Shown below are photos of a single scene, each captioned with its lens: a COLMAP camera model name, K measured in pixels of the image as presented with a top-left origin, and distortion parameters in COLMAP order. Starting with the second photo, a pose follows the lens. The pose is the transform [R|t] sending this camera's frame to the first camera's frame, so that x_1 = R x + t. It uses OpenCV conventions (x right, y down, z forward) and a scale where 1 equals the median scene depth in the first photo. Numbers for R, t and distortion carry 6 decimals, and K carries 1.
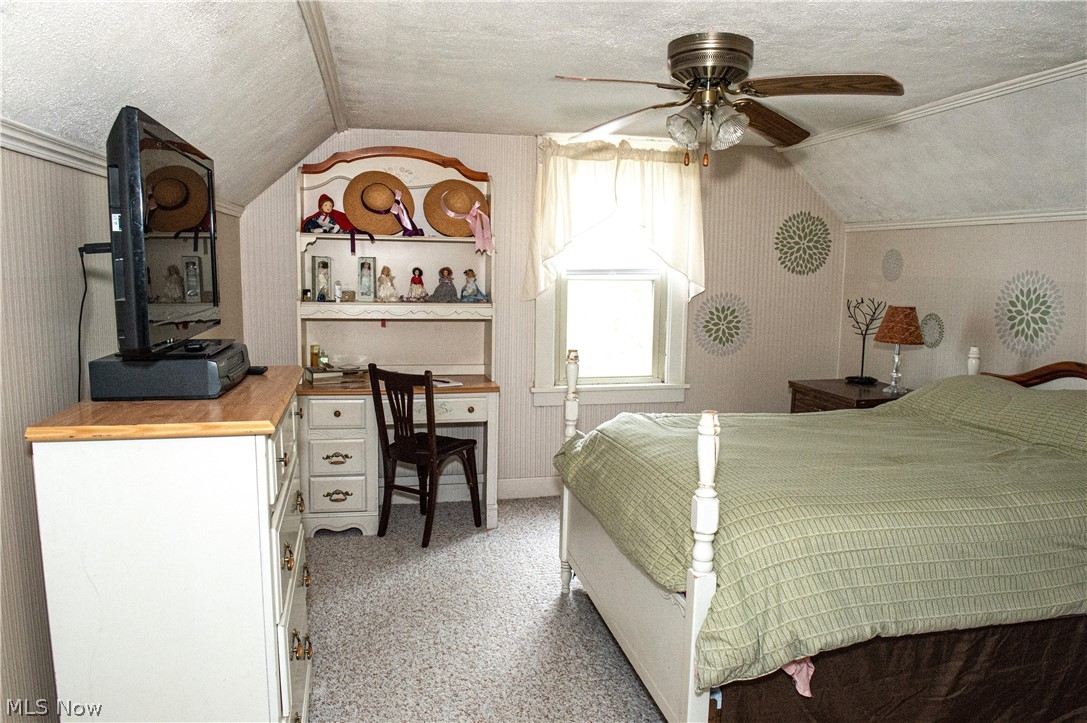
lens RADIAL K [[767.5, 0, 563.4], [0, 767.5, 364.0], [0, 0, 1]] dist [-0.054509, -0.003964]
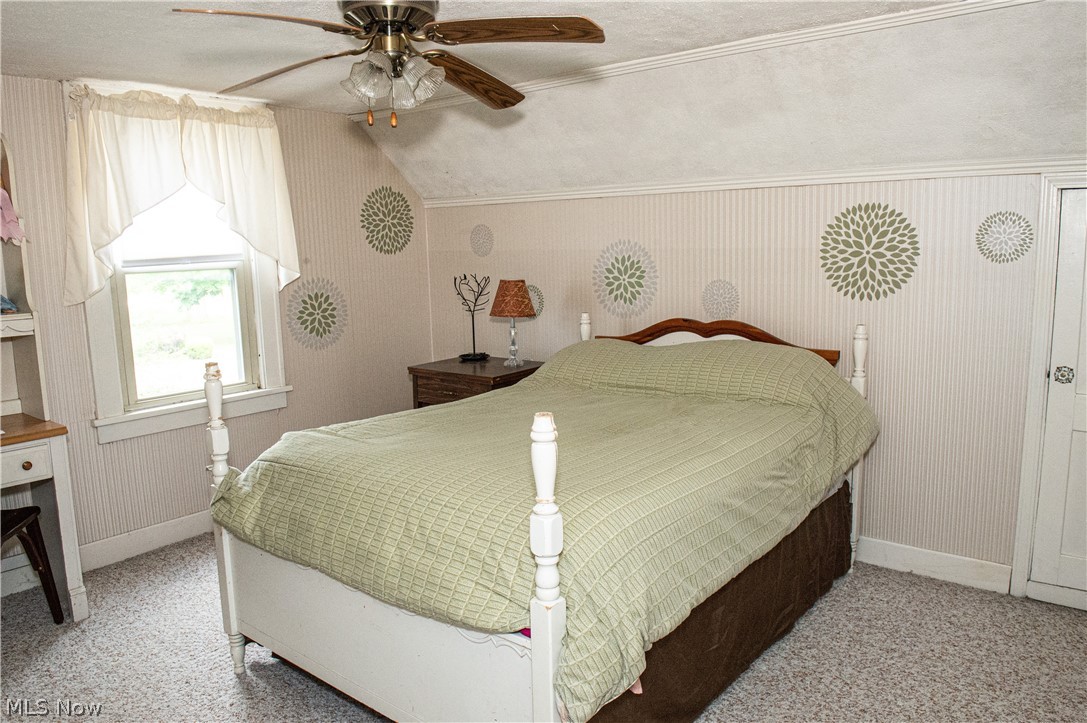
lens RADIAL K [[767.5, 0, 563.4], [0, 767.5, 364.0], [0, 0, 1]] dist [-0.054509, -0.003964]
pose [[0.772294, -0.125833, 0.622678, -0.150361], [0.110902, 0.991840, 0.062886, -0.020814], [-0.625510, 0.020490, 0.779947, 0.154765]]
